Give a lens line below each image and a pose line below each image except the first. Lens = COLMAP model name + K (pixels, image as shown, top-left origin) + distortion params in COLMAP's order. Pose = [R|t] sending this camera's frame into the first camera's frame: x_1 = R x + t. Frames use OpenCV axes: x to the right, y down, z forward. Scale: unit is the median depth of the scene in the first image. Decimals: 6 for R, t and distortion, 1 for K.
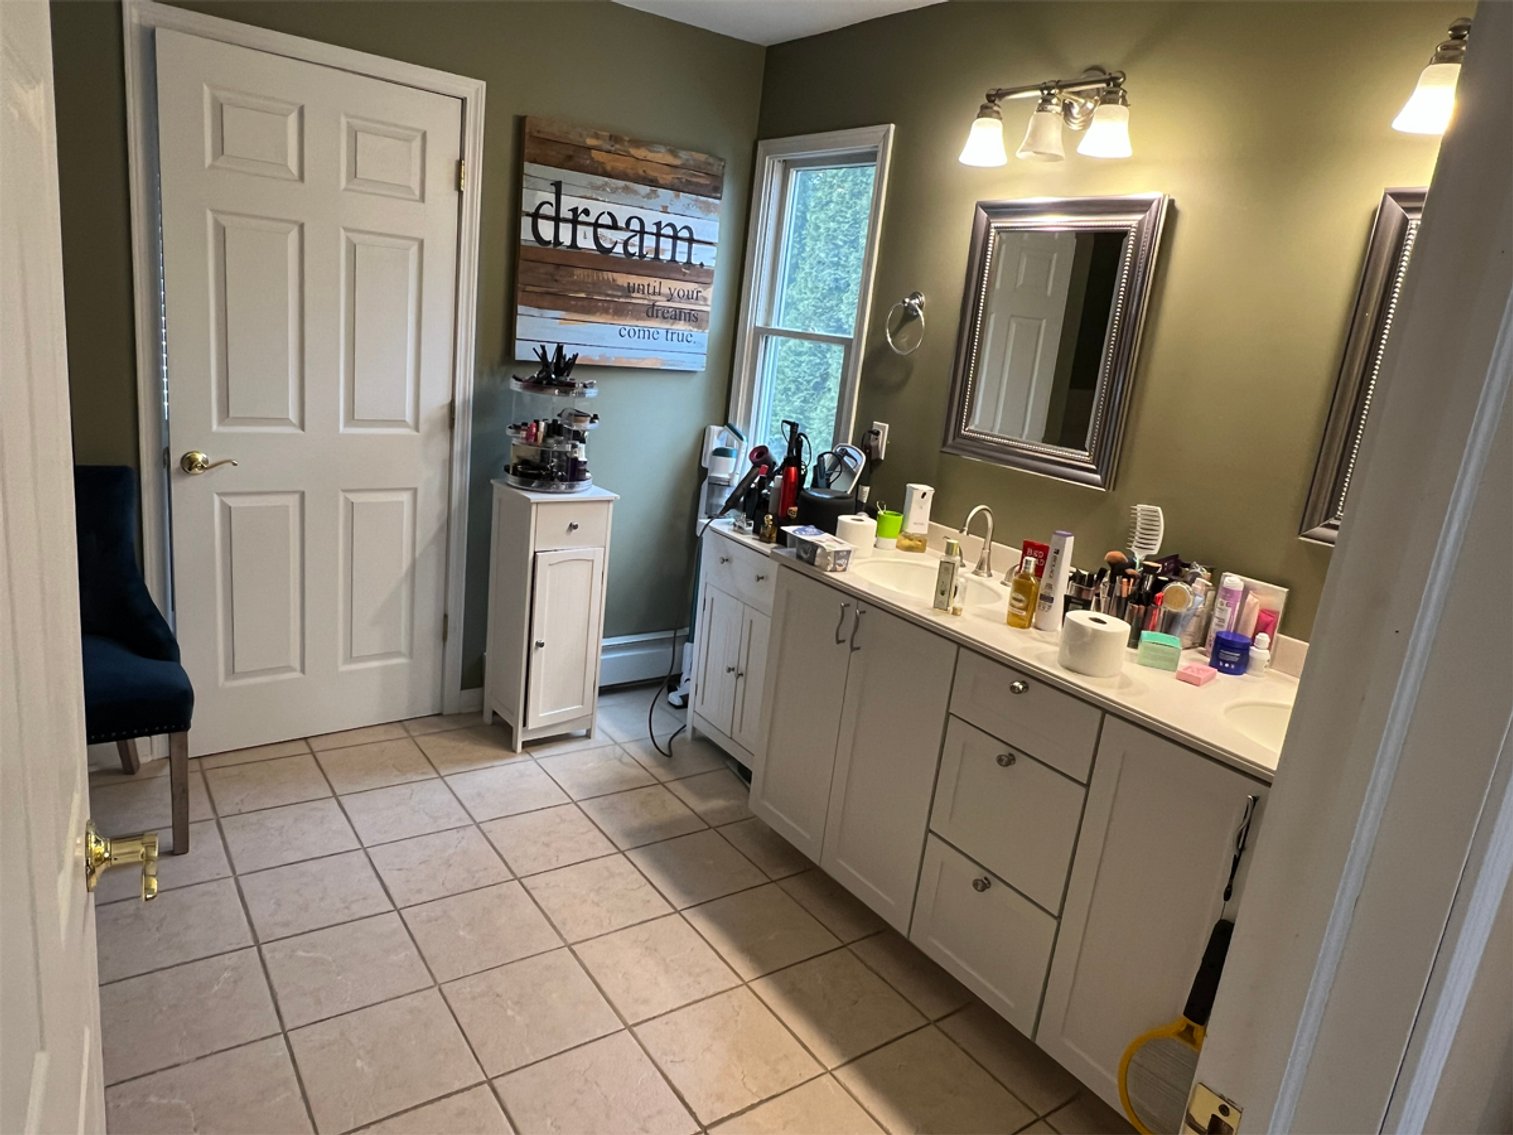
lens RADIAL K [[974.9, 0, 751.6], [0, 974.9, 565.9], [0, 0, 1]] dist [0.000751, 0.000386]
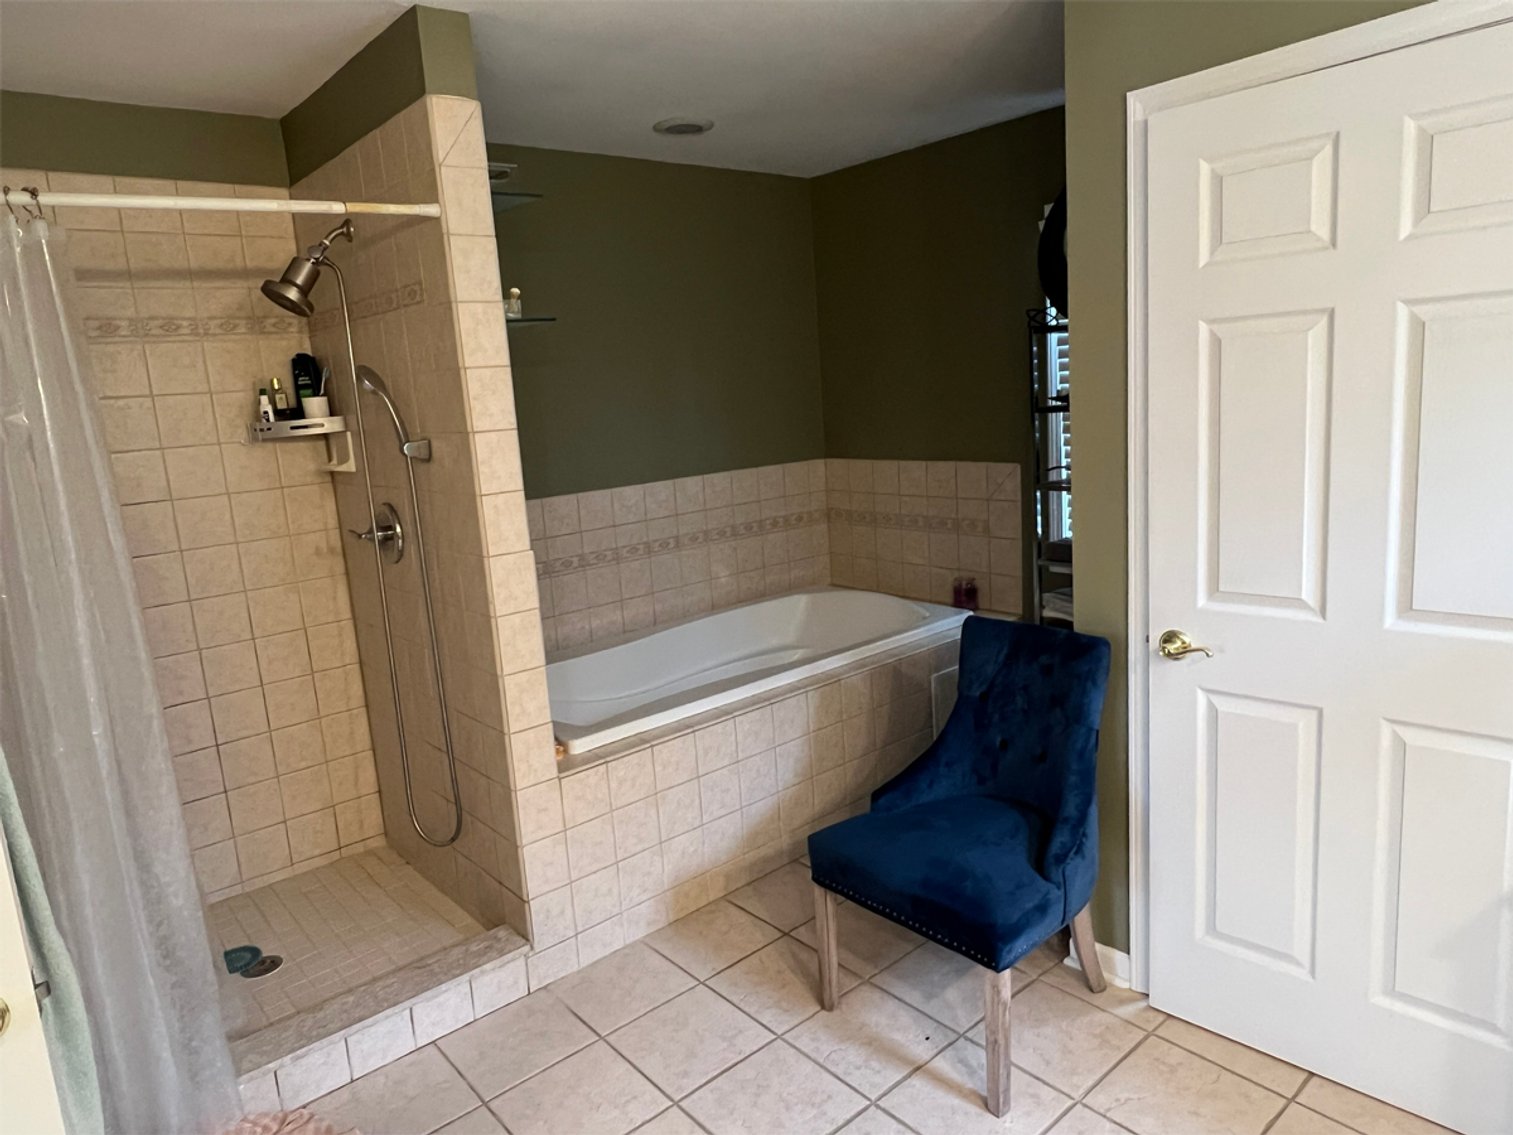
lens RADIAL K [[974.9, 0, 750.9], [0, 974.9, 554.1], [0, 0, 1]] dist [0.000751, 0.000386]
pose [[0.078996, 0.058307, -0.995168, 0.159491], [-0.157205, 0.986525, 0.045322, -0.150584], [0.984401, 0.152865, 0.087098, 0.557767]]
